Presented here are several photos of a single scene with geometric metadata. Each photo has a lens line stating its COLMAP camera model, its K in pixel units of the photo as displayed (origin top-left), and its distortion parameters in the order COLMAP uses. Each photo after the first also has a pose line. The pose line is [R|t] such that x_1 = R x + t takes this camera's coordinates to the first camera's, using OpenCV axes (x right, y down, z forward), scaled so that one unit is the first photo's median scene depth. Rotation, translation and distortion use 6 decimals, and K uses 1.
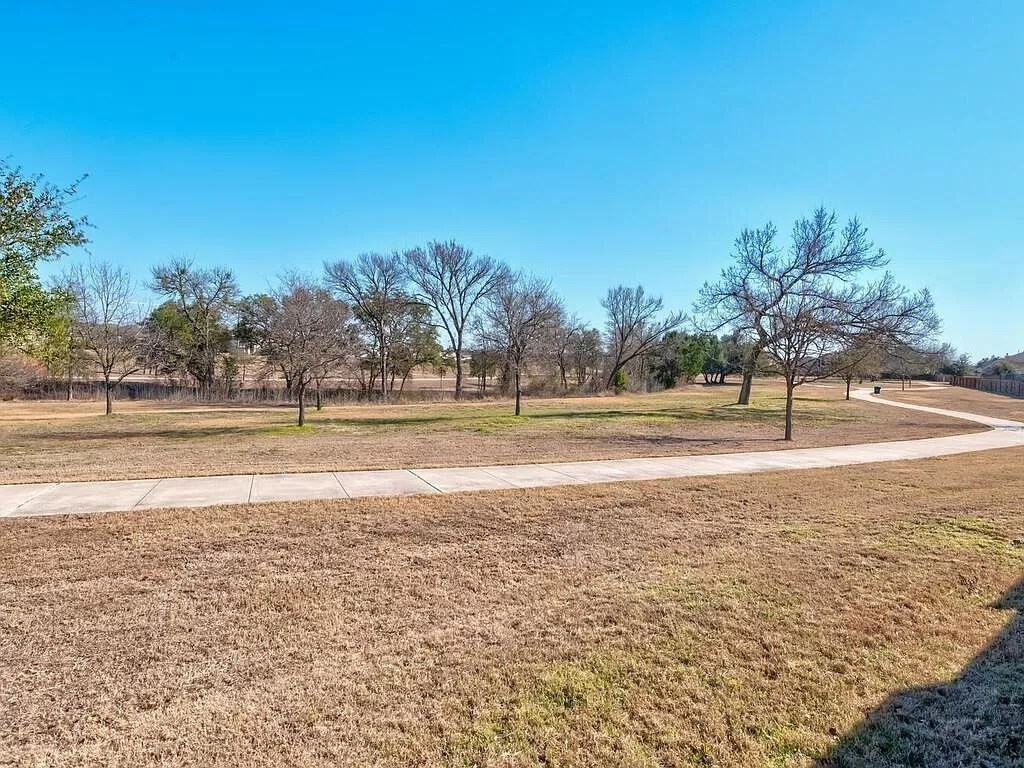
lens RADIAL K [[524.5, 0, 515.1], [0, 524.5, 377.5], [0, 0, 1]] dist [0.000722, -0.000070]
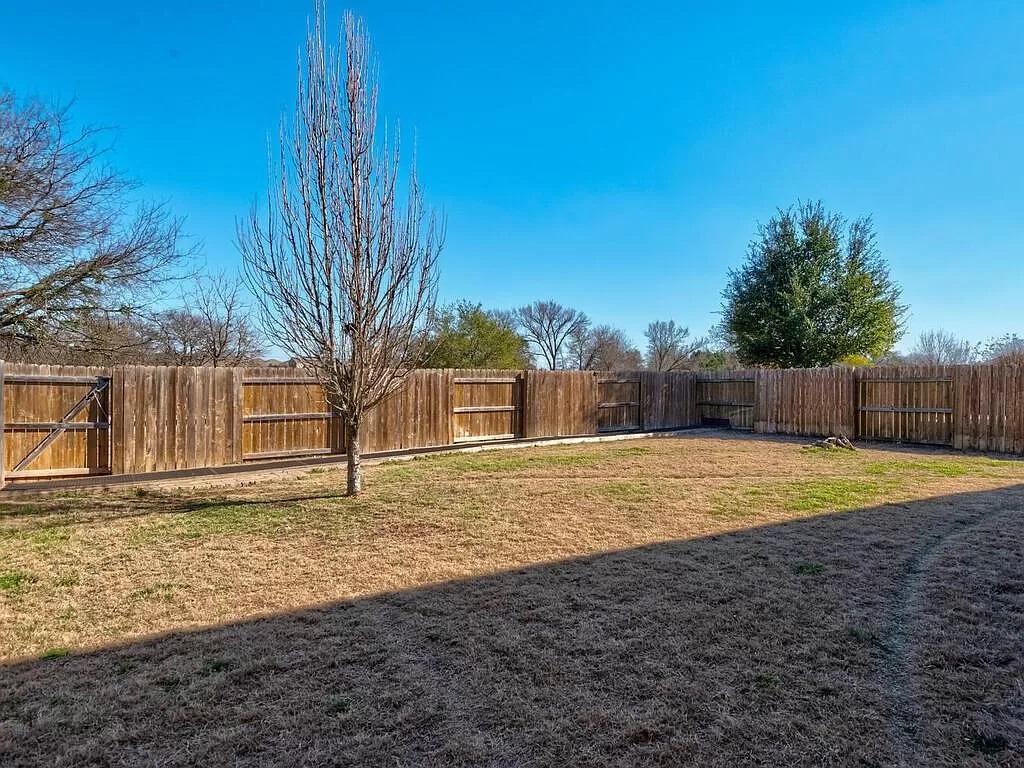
lens RADIAL K [[524.5, 0, 515.1], [0, 524.5, 377.5], [0, 0, 1]] dist [0.000722, -0.000070]
pose [[0.997942, -0.028170, -0.057609, -0.105156], [0.026110, 0.999003, -0.036202, 0.018149], [0.058571, 0.034624, 0.997683, -0.424041]]
